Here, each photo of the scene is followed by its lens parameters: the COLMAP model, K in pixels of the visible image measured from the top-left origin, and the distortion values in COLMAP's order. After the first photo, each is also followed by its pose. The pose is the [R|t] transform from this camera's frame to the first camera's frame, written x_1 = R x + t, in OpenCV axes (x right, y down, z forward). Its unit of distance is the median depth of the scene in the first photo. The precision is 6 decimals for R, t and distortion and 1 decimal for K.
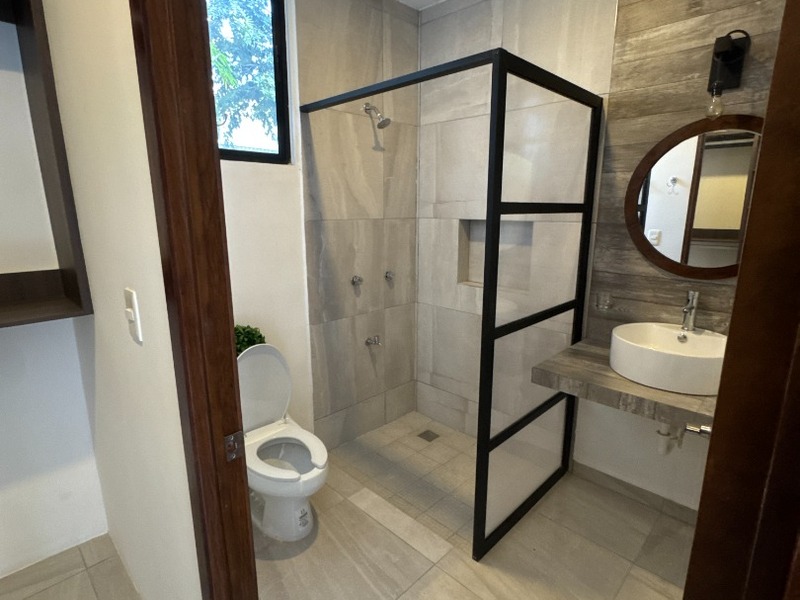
lens RADIAL K [[427.5, 0, 400.1], [0, 427.5, 301.3], [0, 0, 1]] dist [-0.005898, 0.000963]
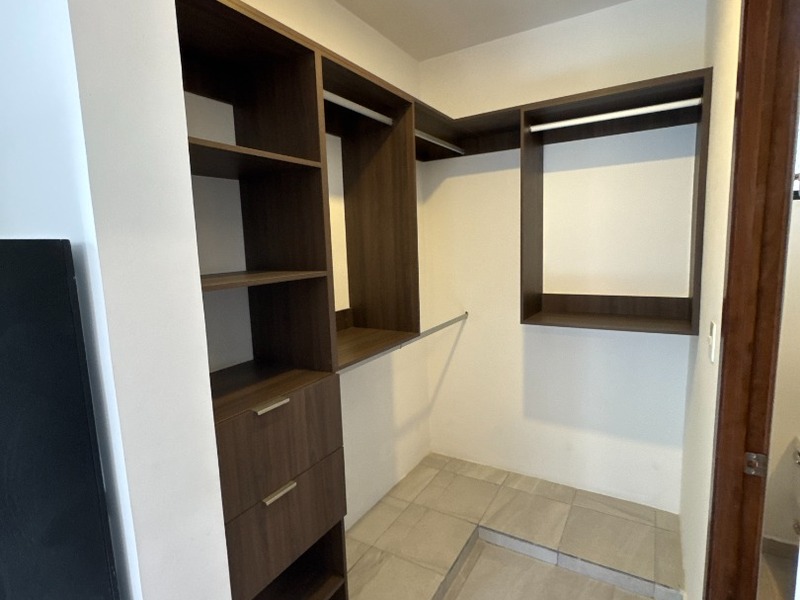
lens RADIAL K [[427.5, 0, 399.8], [0, 427.5, 300.7], [0, 0, 1]] dist [-0.005898, 0.000963]
pose [[0.231066, 0.119713, -0.965545, 0.412221], [-0.173325, 0.981592, 0.080224, -0.029401], [0.957375, 0.148816, 0.247562, -0.274487]]
